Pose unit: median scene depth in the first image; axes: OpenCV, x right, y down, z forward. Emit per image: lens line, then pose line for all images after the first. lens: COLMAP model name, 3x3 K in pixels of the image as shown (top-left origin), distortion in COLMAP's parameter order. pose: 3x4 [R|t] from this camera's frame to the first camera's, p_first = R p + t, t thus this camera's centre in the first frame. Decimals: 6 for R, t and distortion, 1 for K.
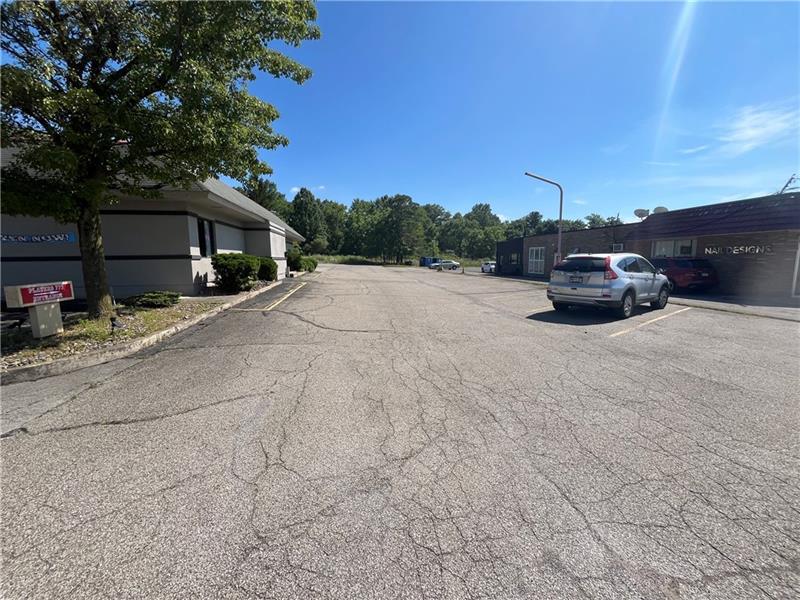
lens RADIAL K [[320.8, 0, 398.2], [0, 320.8, 302.7], [0, 0, 1]] dist [-0.012966, 0.000538]
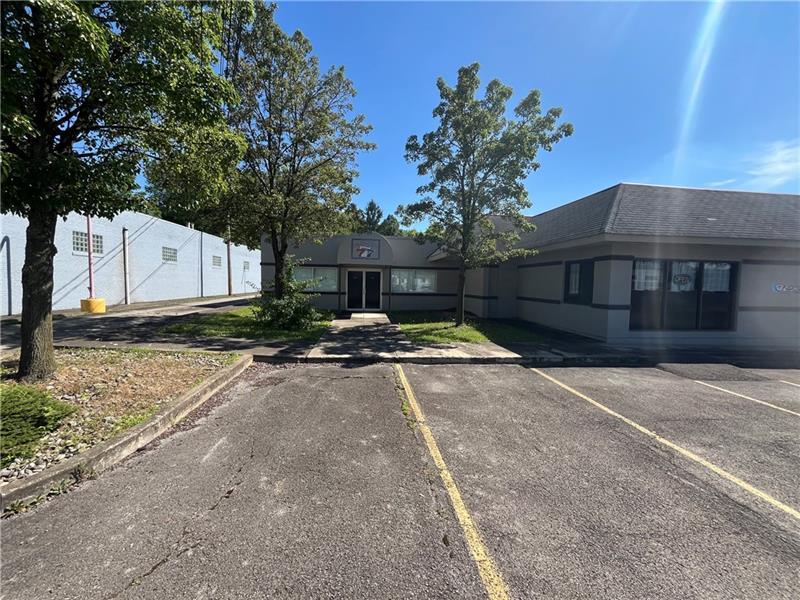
lens RADIAL K [[320.8, 0, 398.2], [0, 320.8, 302.7], [0, 0, 1]] dist [-0.012966, 0.000538]
pose [[0.999154, 0.028107, -0.030020, -4.675237], [-0.030190, 0.996996, -0.071322, -0.089873], [0.027925, 0.072168, 0.997001, -0.131673]]
